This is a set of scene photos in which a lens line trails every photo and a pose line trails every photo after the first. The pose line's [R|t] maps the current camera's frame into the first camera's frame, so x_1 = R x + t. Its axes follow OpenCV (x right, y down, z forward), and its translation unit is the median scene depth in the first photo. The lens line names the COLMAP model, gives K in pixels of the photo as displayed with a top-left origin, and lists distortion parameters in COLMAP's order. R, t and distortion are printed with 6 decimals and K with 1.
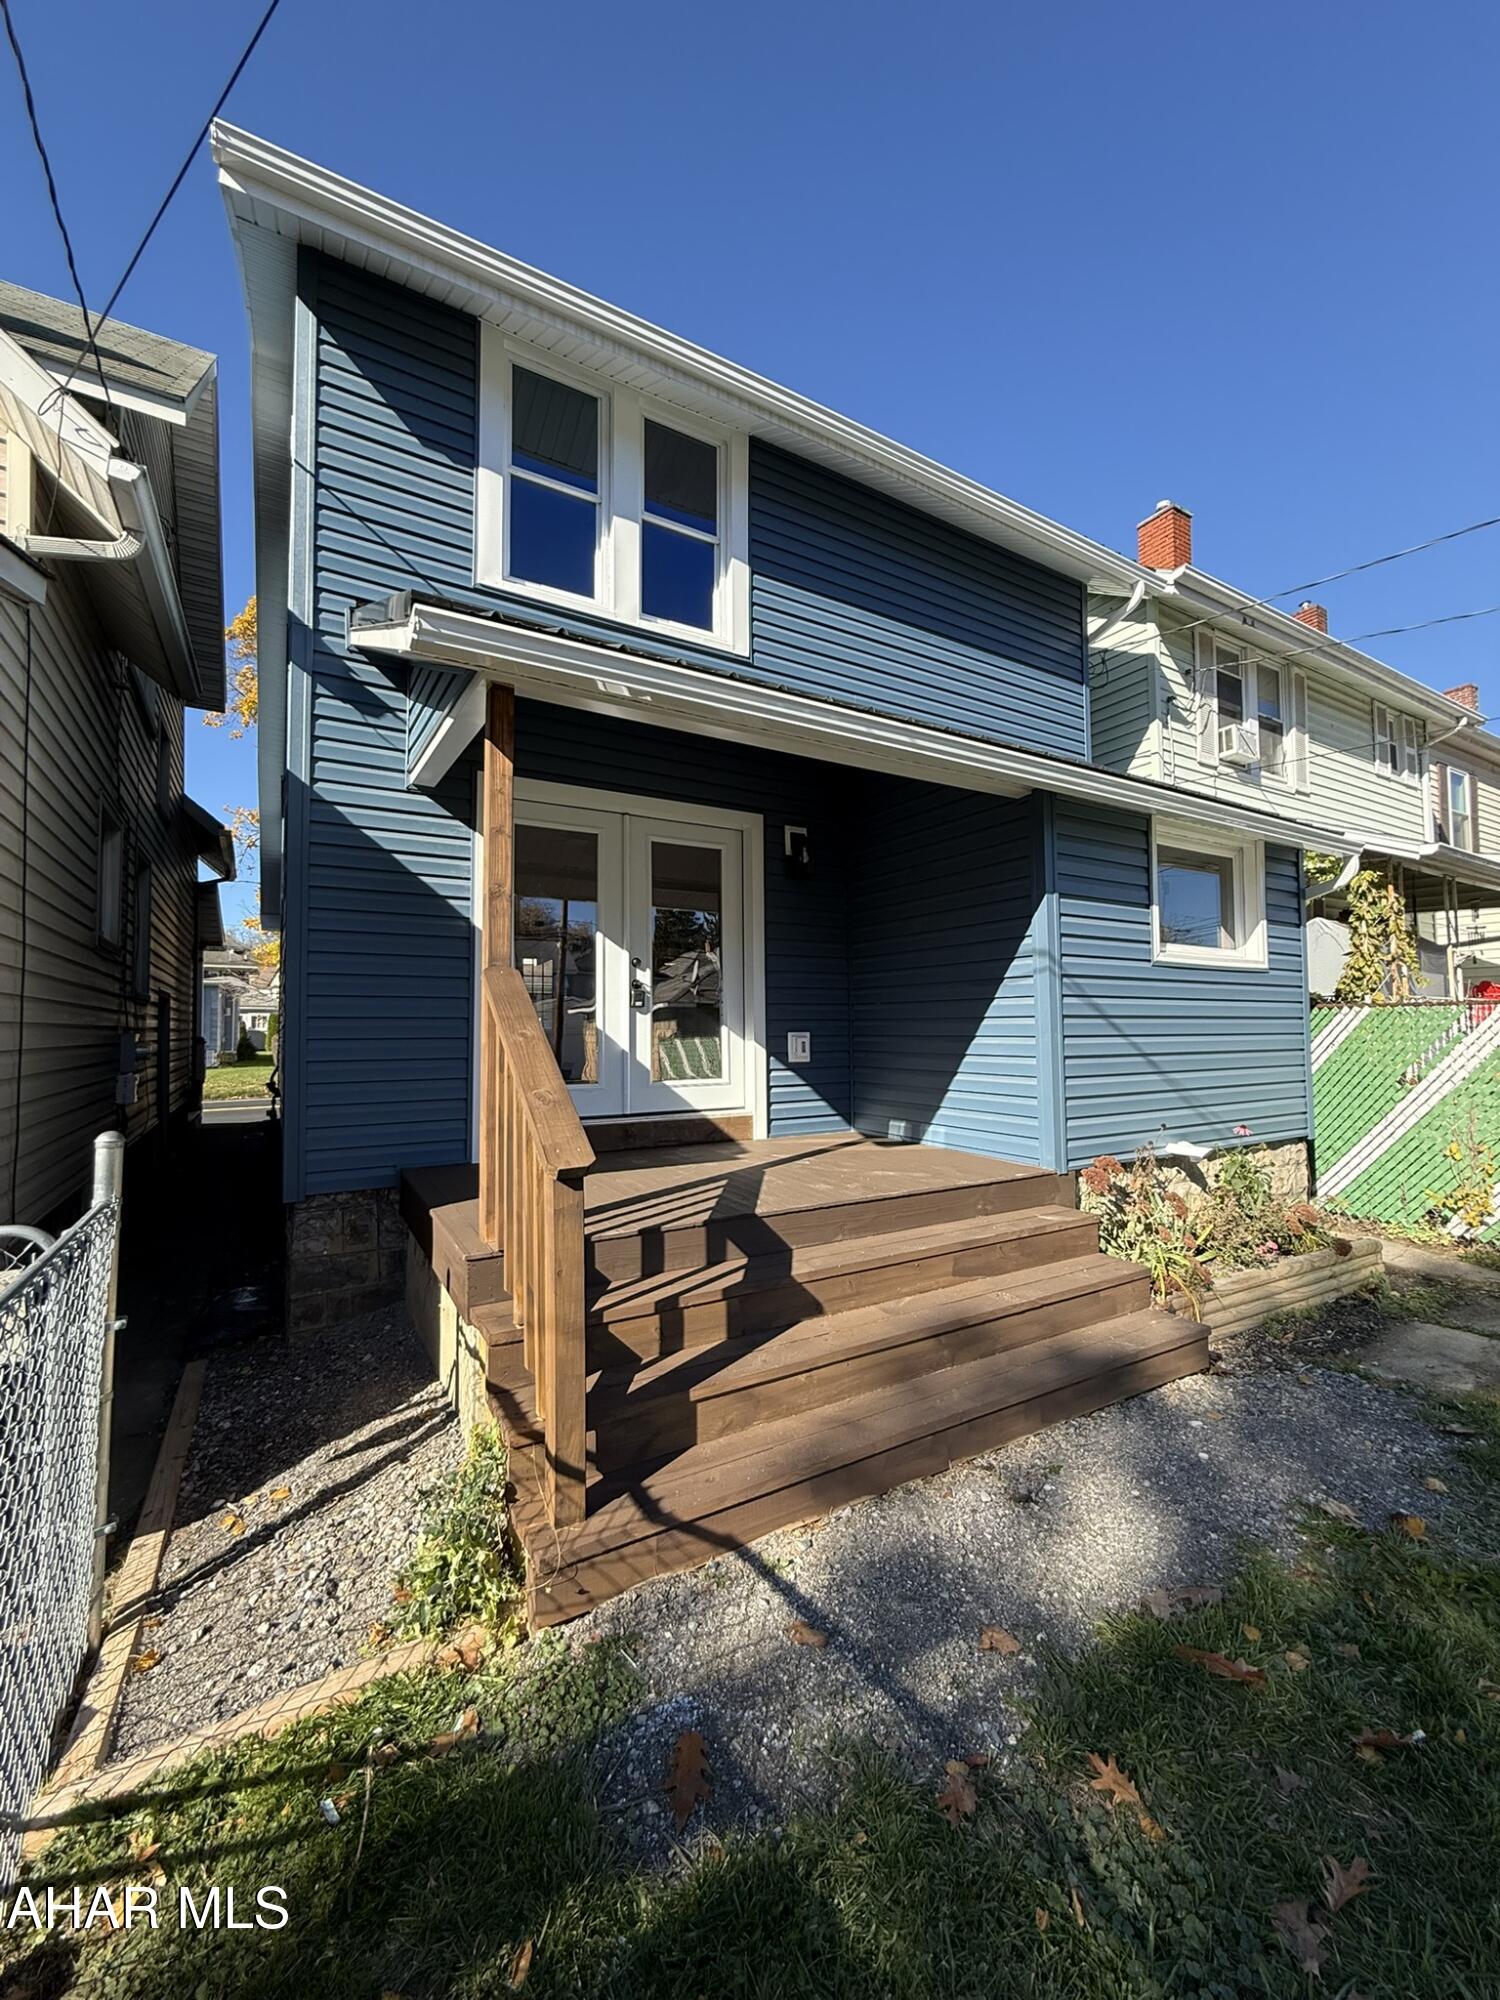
lens RADIAL K [[796.1, 0, 746.2], [0, 796.1, 996.6], [0, 0, 1]] dist [-0.000026, -0.000196]
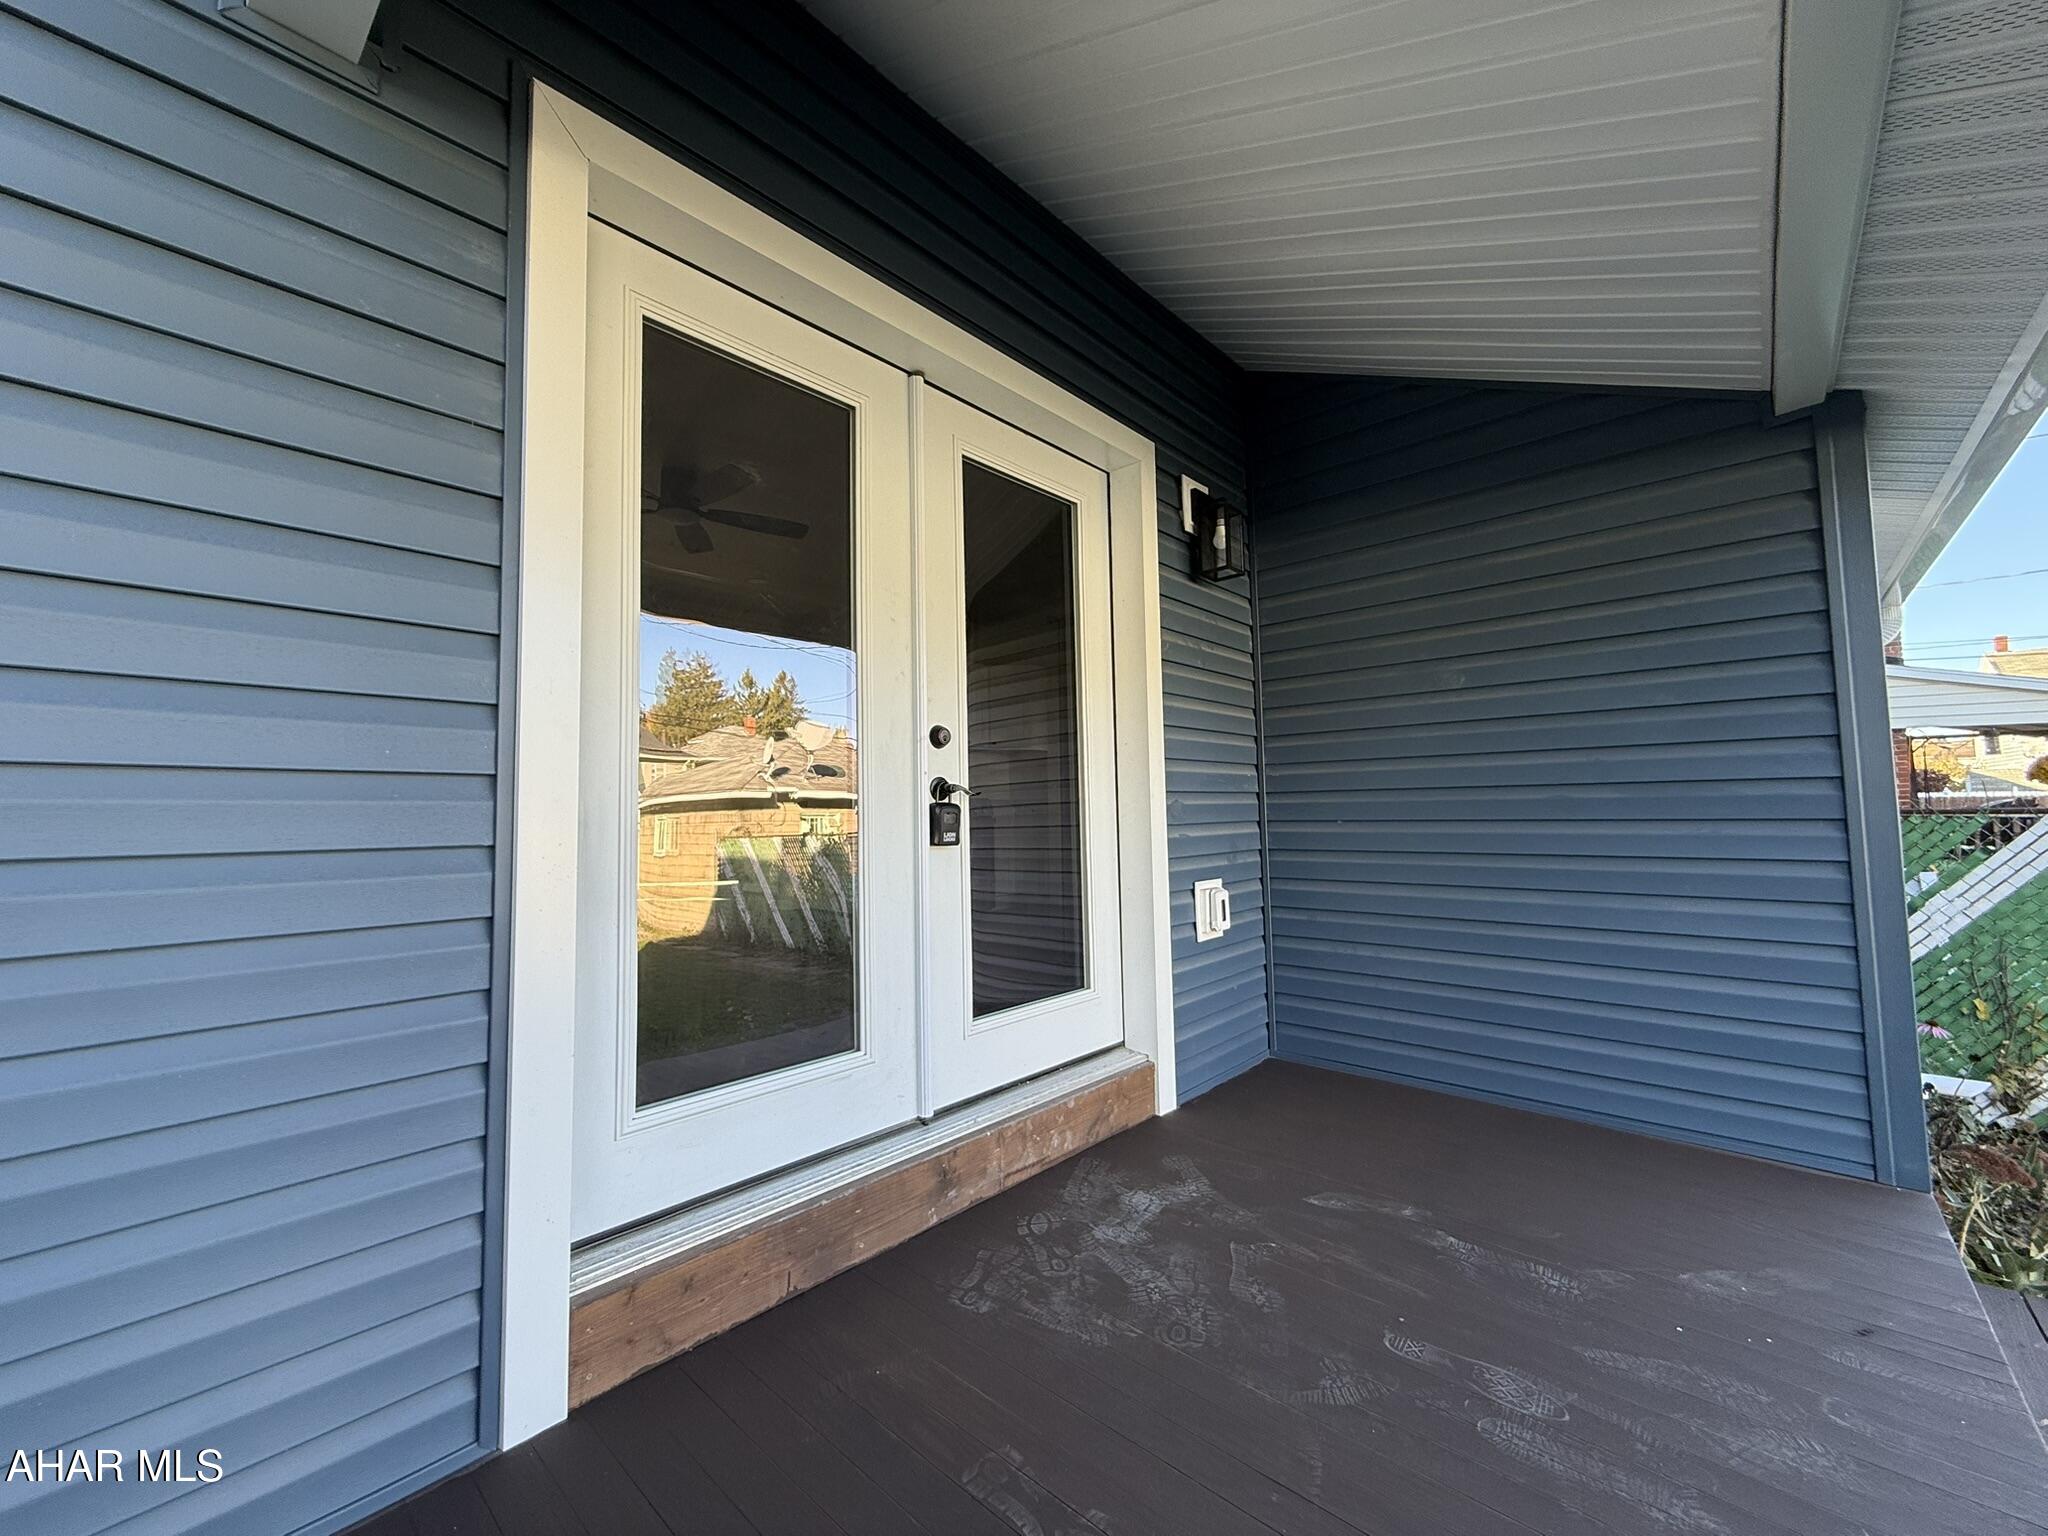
lens RADIAL K [[815.2, 0, 1016.6], [0, 815.2, 776.2], [0, 0, 1]] dist [-0.000026, -0.000196]
pose [[0.954839, 0.006277, 0.297059, -0.222981], [-0.006495, 0.999979, -0.000253, -0.021850], [-0.297054, -0.001687, 0.954859, 0.578775]]
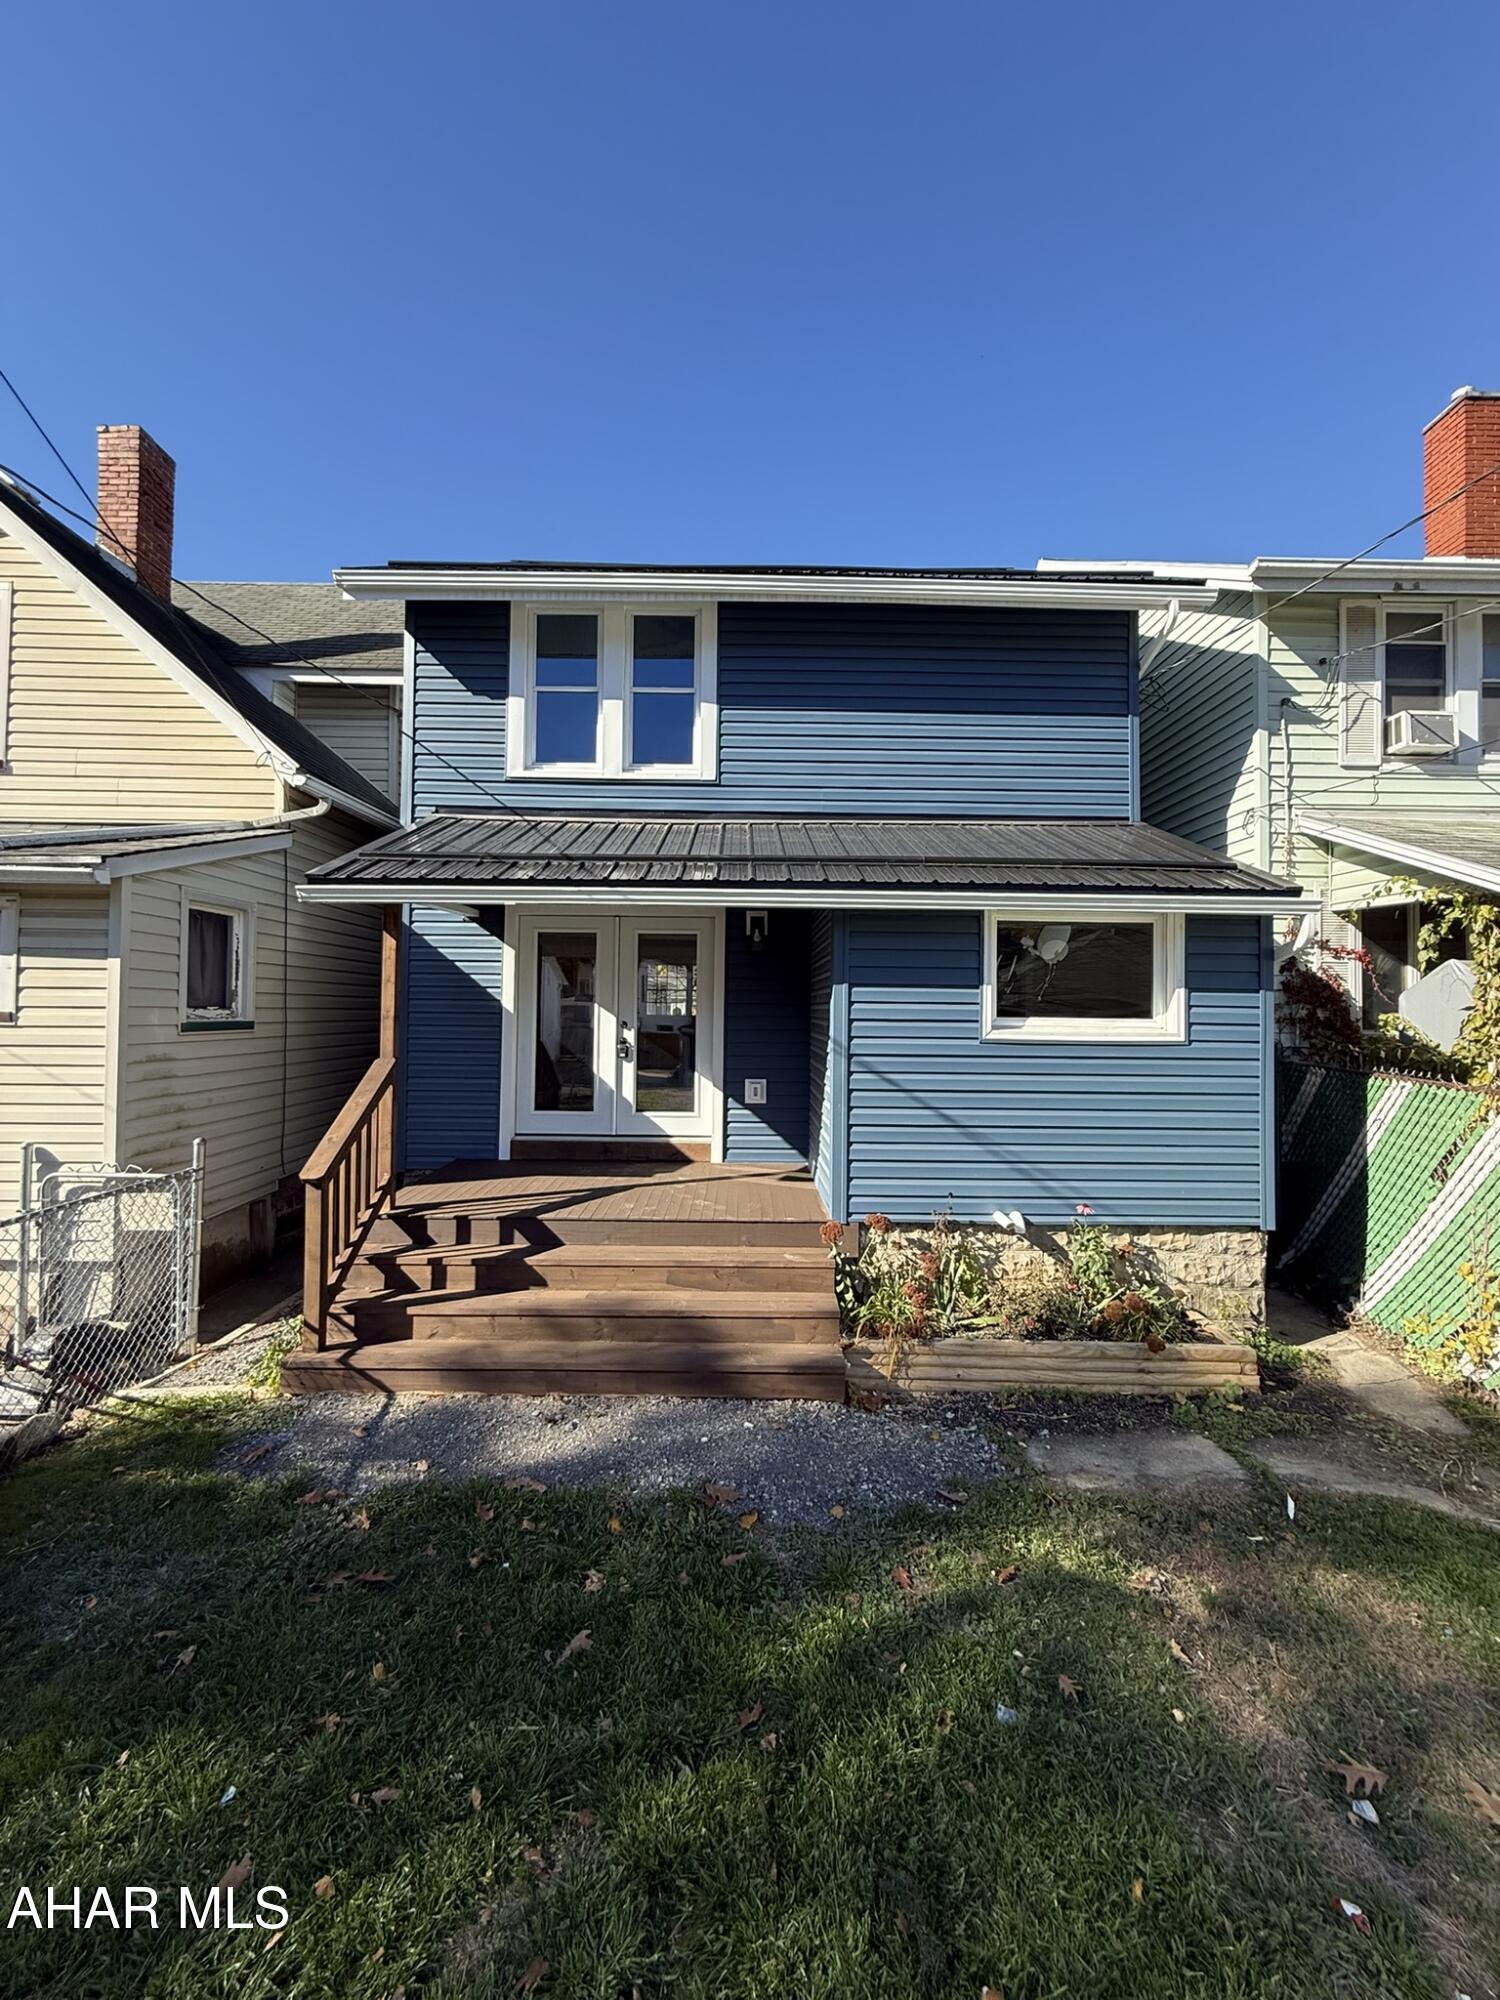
lens RADIAL K [[796.1, 0, 752.1], [0, 796.1, 1000.7], [0, 0, 1]] dist [-0.000026, -0.000196]
pose [[0.860943, 0.007303, -0.508649, 0.731536], [0.005765, 0.999693, 0.024111, -0.113487], [0.508669, -0.023690, 0.860636, -0.062375]]
